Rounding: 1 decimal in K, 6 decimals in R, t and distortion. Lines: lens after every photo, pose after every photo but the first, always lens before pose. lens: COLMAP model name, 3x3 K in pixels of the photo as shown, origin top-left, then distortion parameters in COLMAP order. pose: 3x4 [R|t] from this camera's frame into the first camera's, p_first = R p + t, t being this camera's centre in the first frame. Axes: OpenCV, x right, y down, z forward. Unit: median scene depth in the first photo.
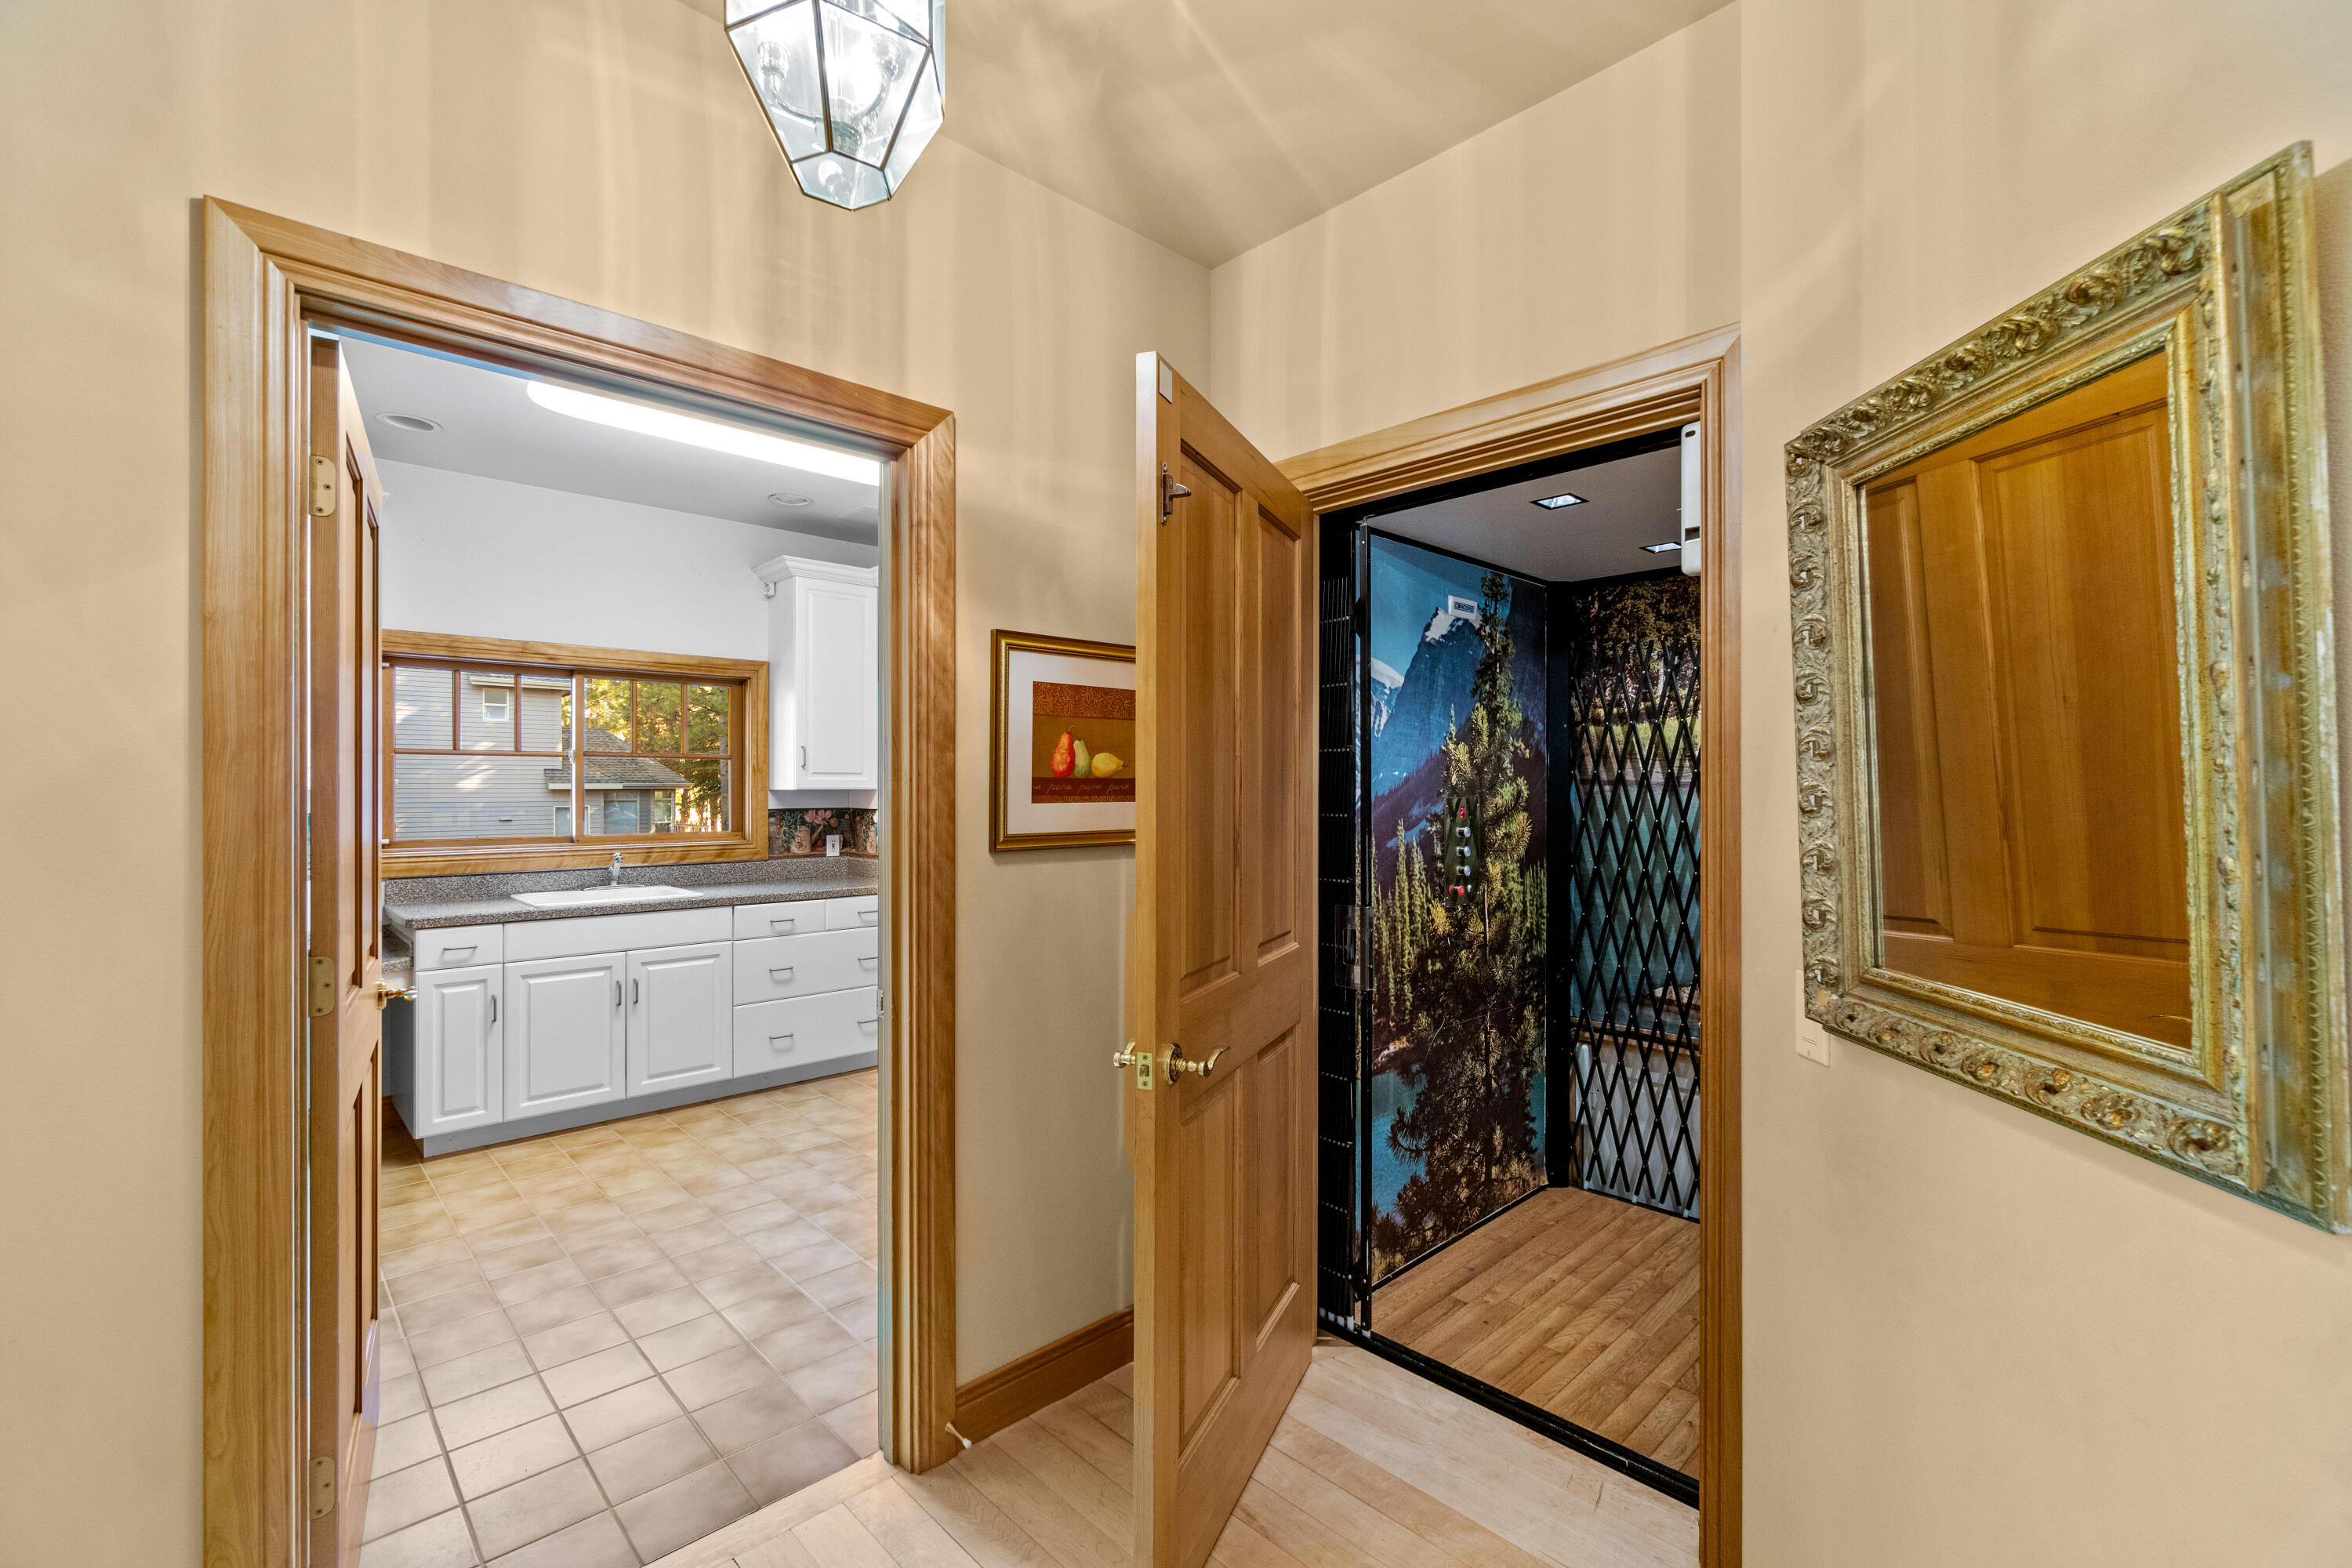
lens RADIAL K [[1012.0, 0, 1182.5], [0, 1012.0, 775.7], [0, 0, 1]] dist [-0.000859, 0.001076]
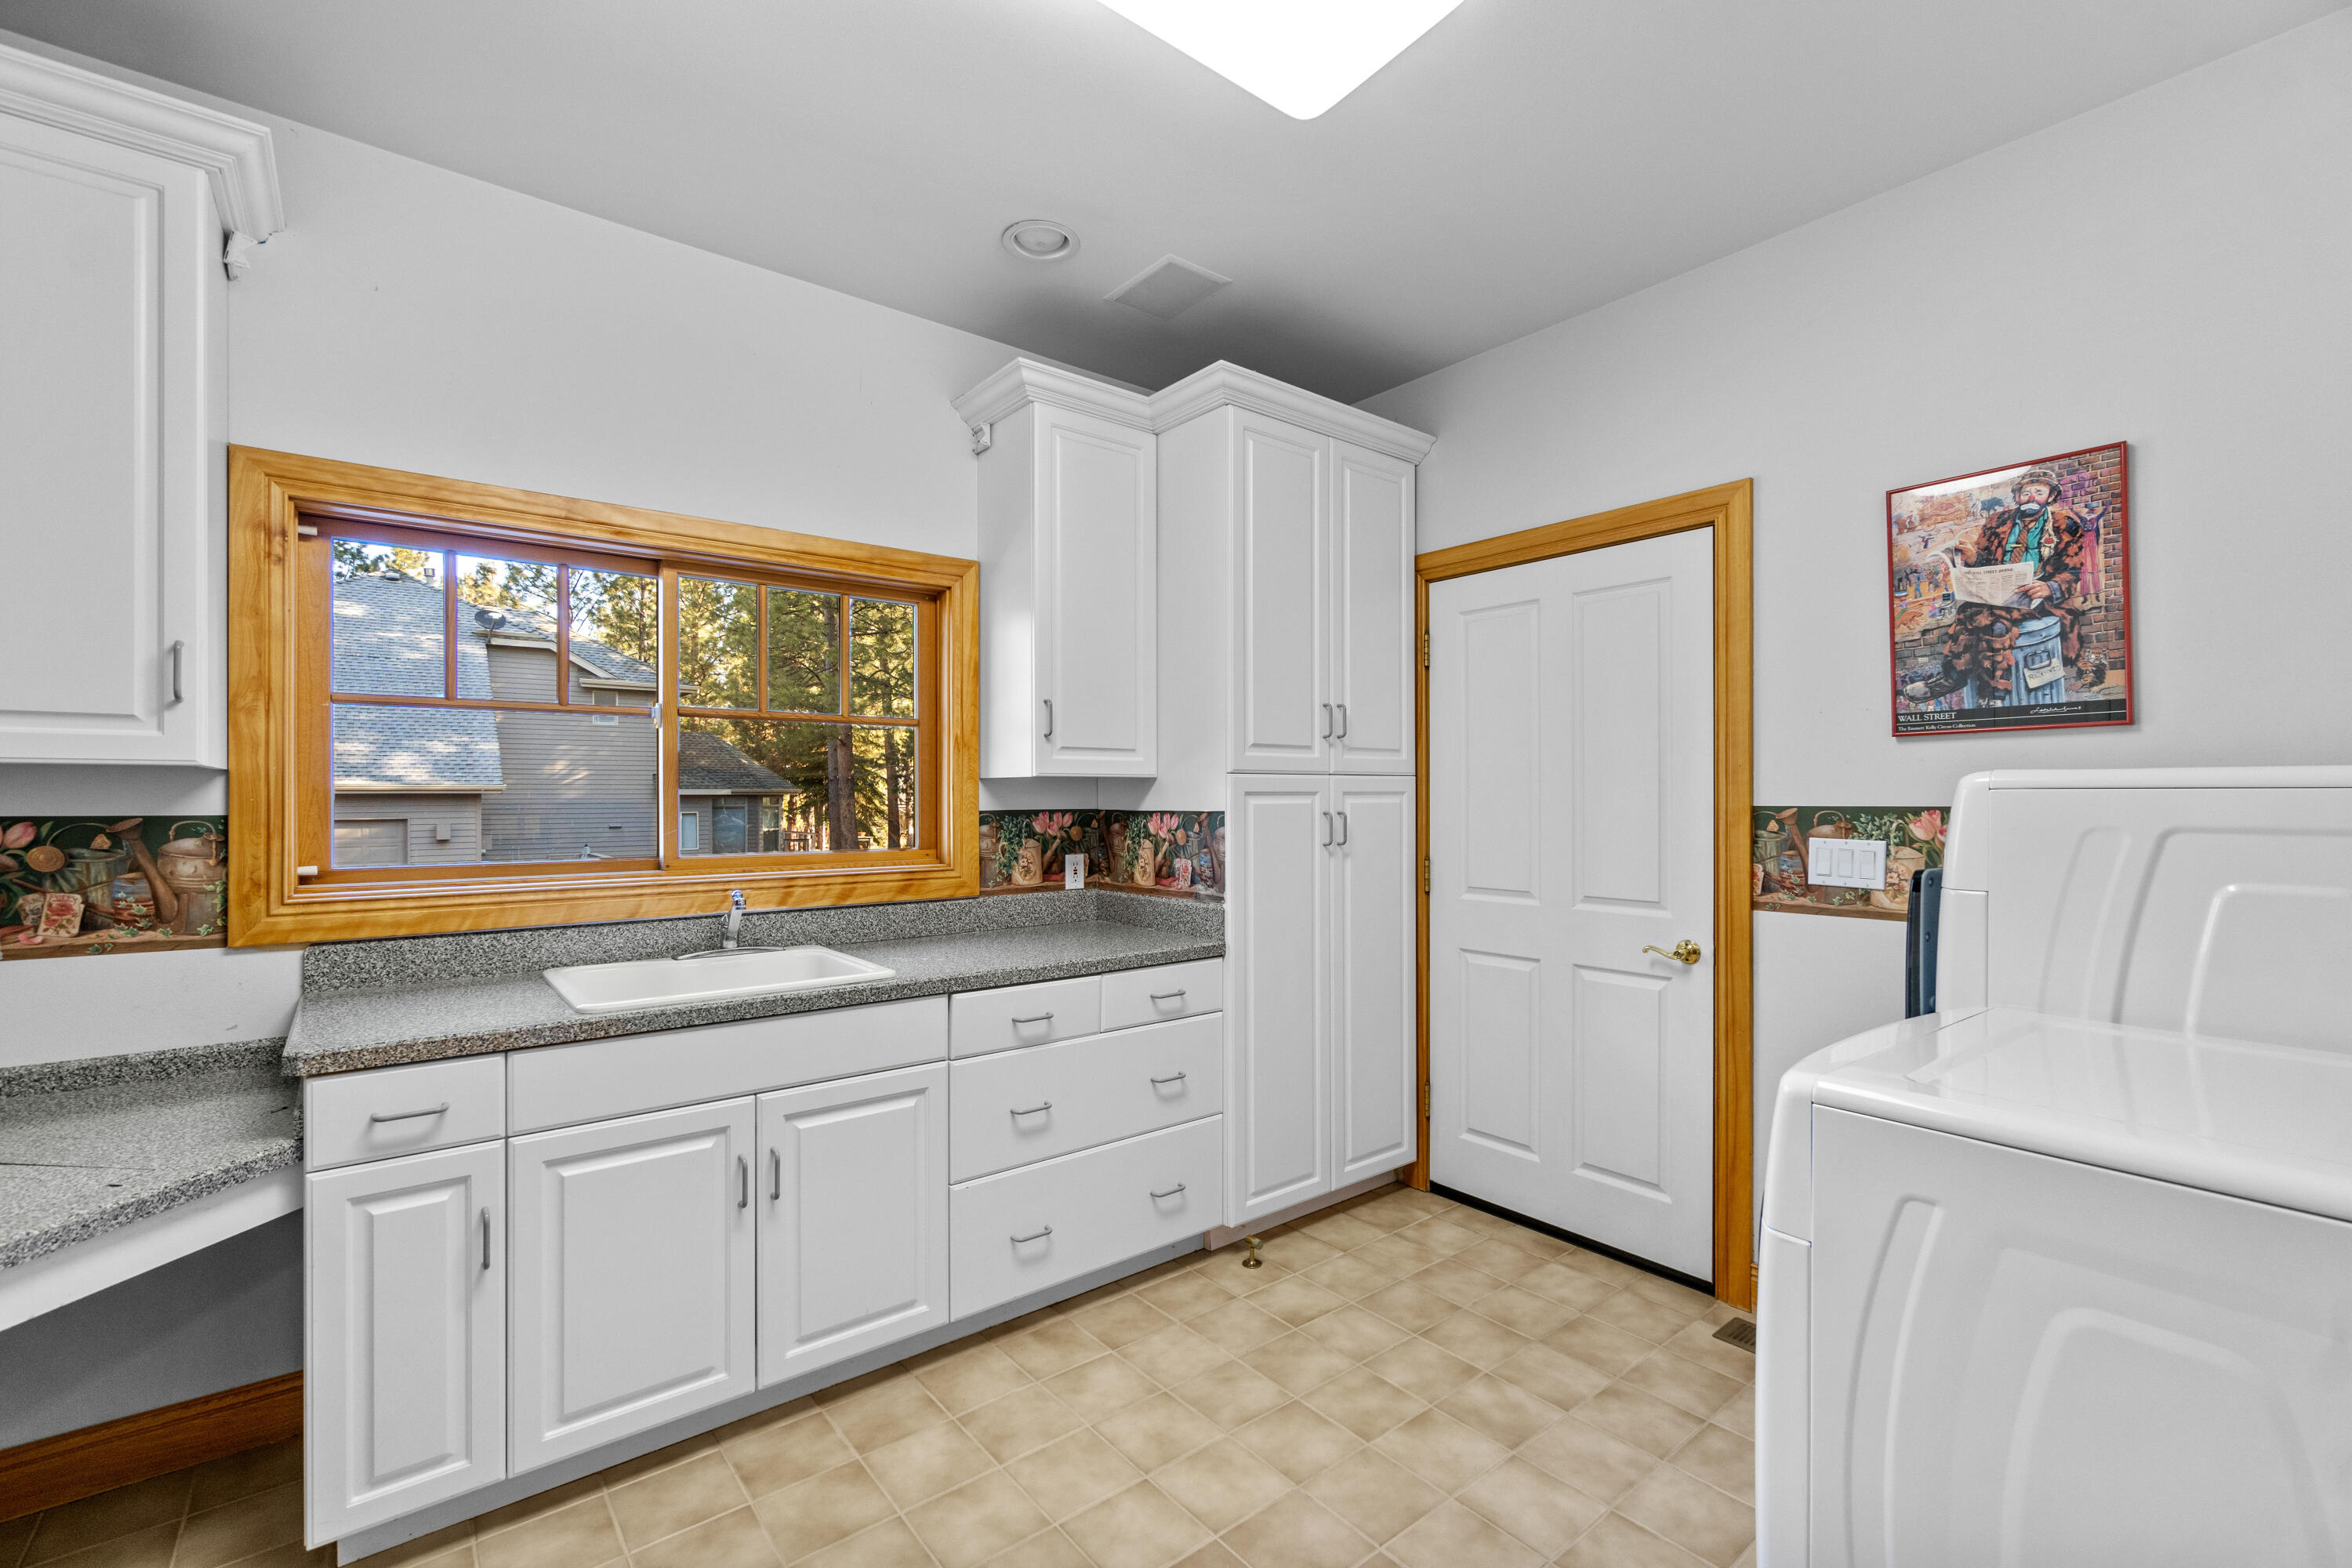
lens RADIAL K [[1012.0, 0, 1182.5], [0, 1012.0, 775.7], [0, 0, 1]] dist [-0.000859, 0.001076]
pose [[0.996453, -0.003831, -0.084066, -0.271359], [0.003236, 0.999969, -0.007216, 0.019354], [0.084091, 0.006918, 0.996434, 0.473725]]
